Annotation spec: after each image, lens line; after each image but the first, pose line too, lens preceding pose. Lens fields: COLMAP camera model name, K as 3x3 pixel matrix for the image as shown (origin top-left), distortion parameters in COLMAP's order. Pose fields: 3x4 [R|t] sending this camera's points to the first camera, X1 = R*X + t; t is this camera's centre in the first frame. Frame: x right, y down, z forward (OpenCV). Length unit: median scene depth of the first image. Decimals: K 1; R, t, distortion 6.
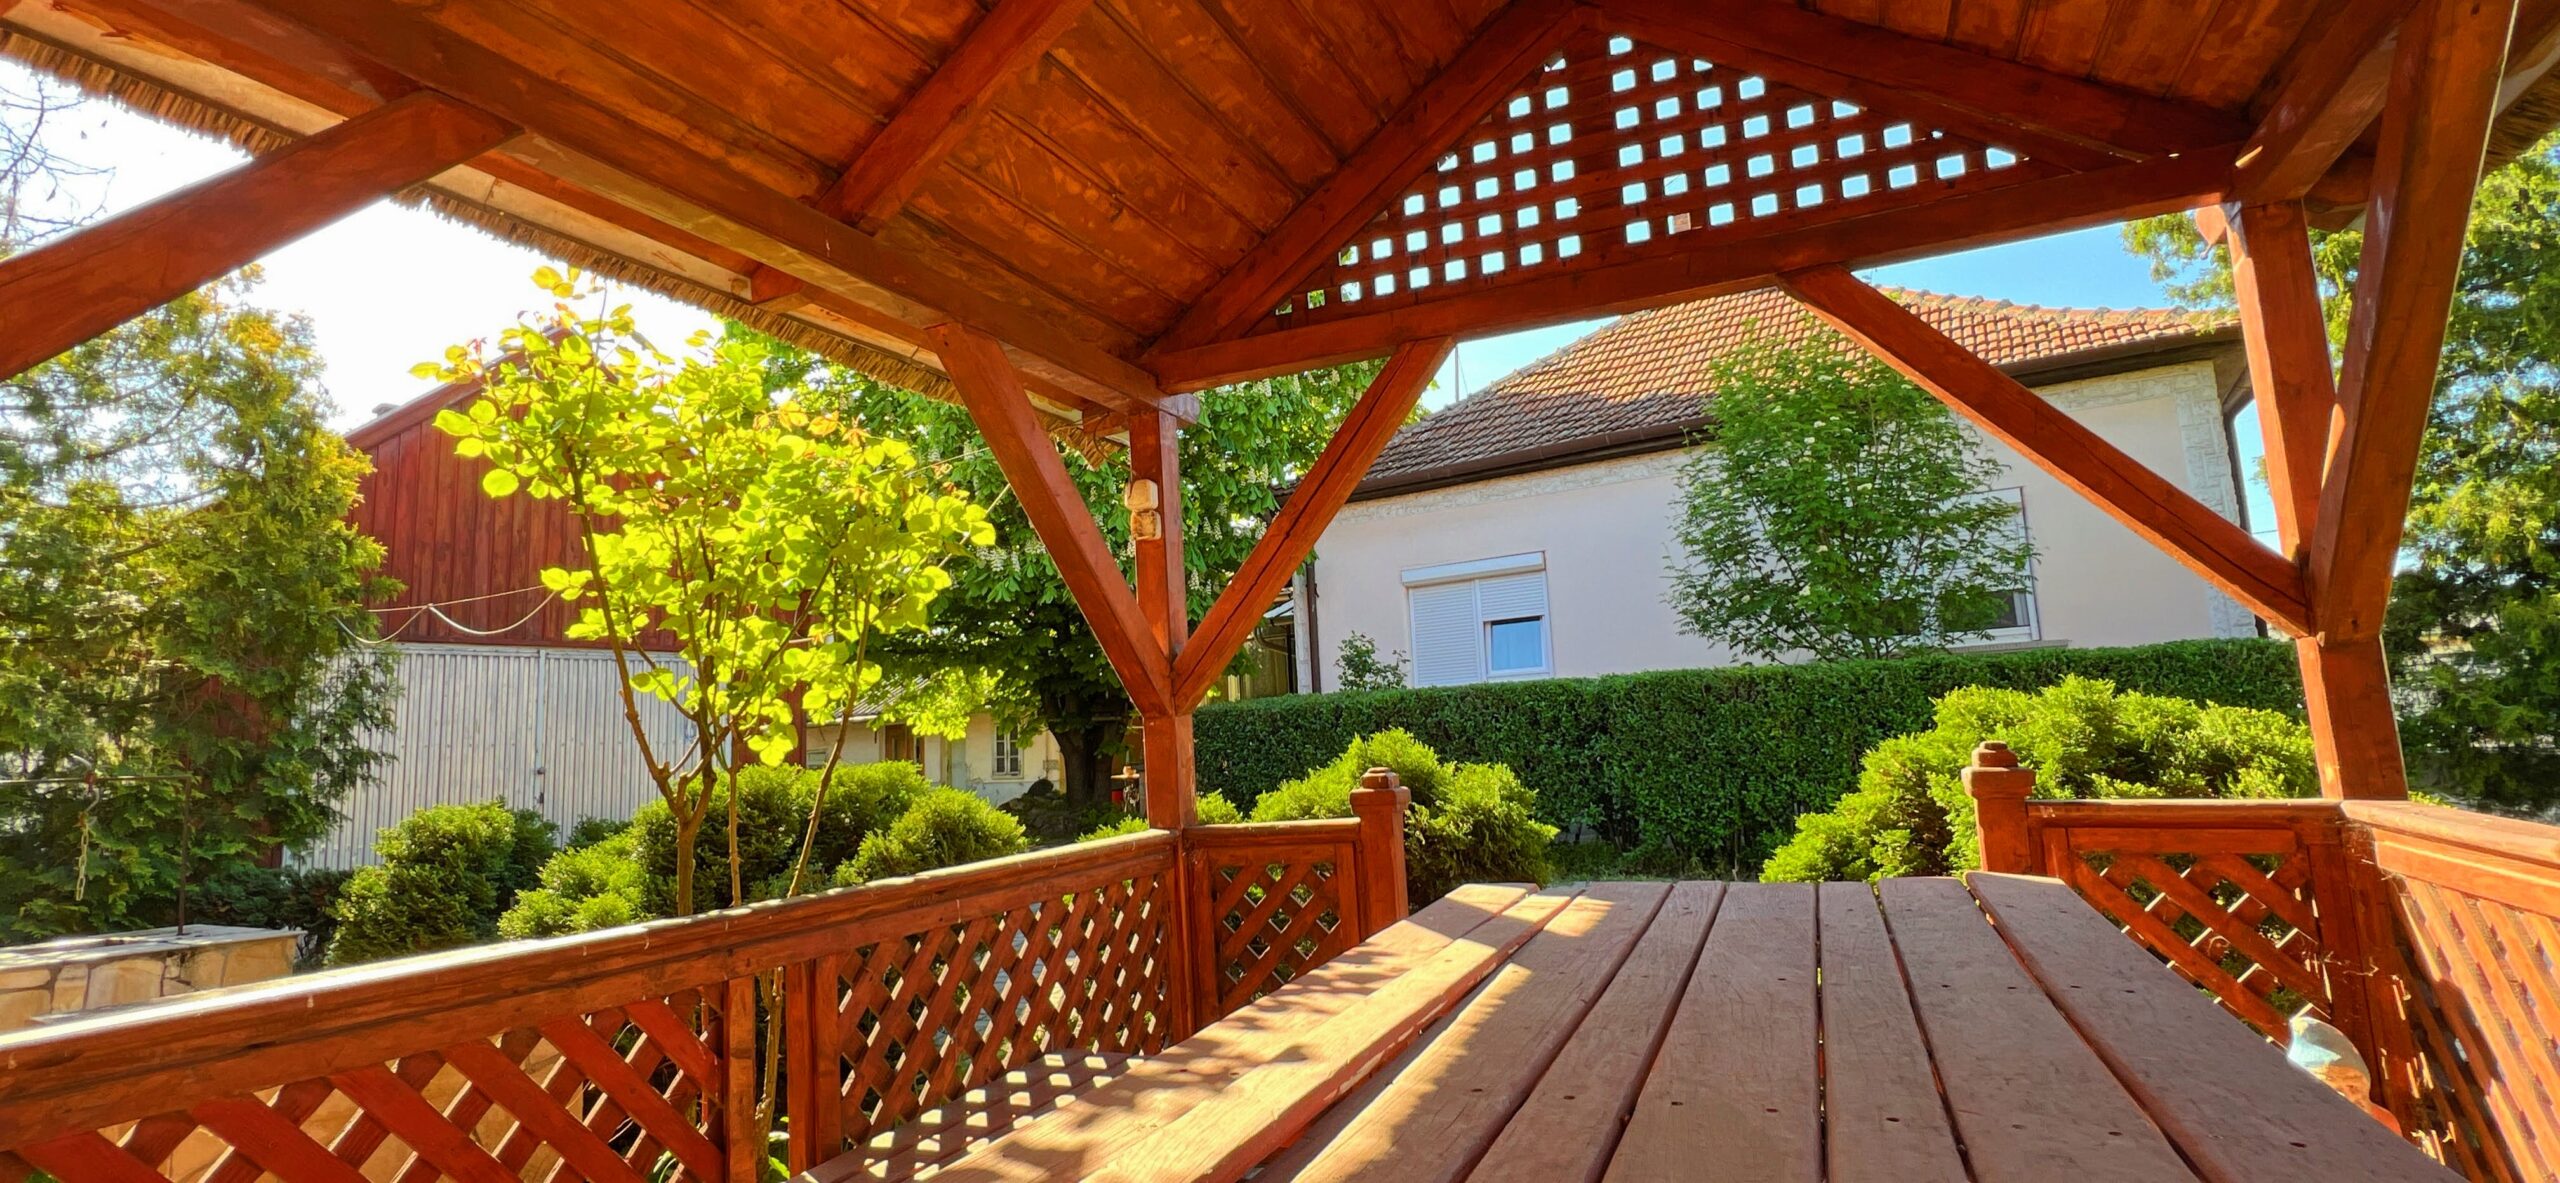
lens RADIAL K [[1180.6, 0, 1280.0], [0, 1180.6, 591.5], [0, 0, 1]] dist [-0.000398, -0.000031]
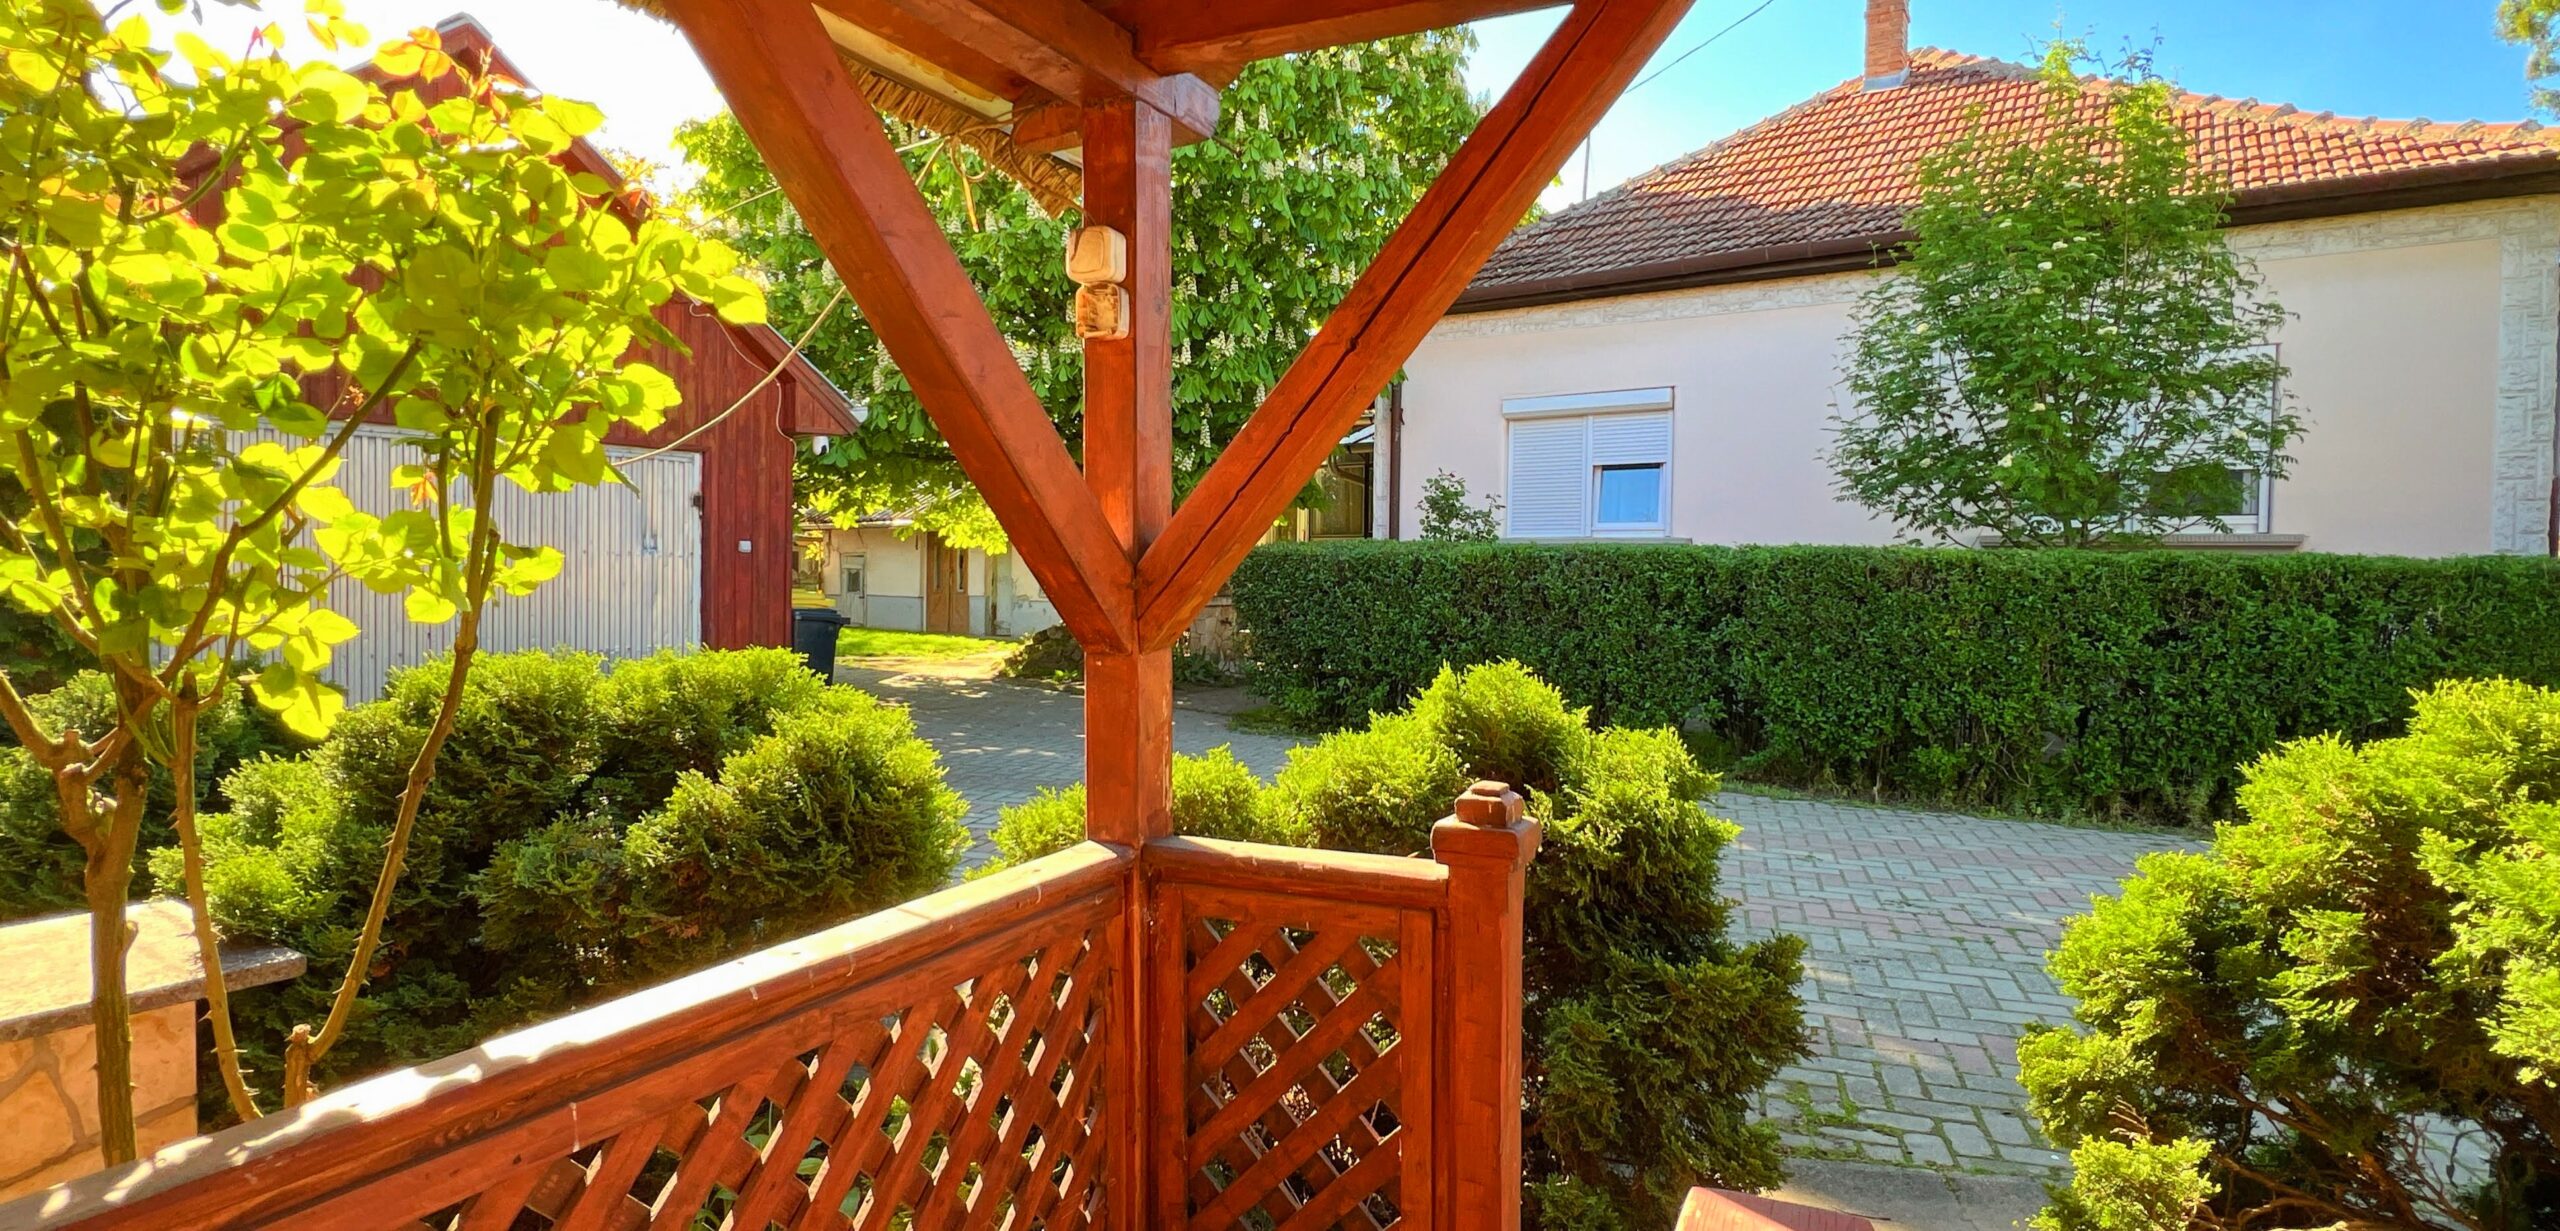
lens RADIAL K [[1266.9, 0, 1317.5], [0, 1266.9, 608.7], [0, 0, 1]] dist [0.000749, 0.000223]
pose [[0.997479, 0.066395, -0.025054, 0.003123], [-0.061709, 0.985862, 0.155782, -0.004588], [0.035043, -0.153843, 0.987474, 0.103525]]
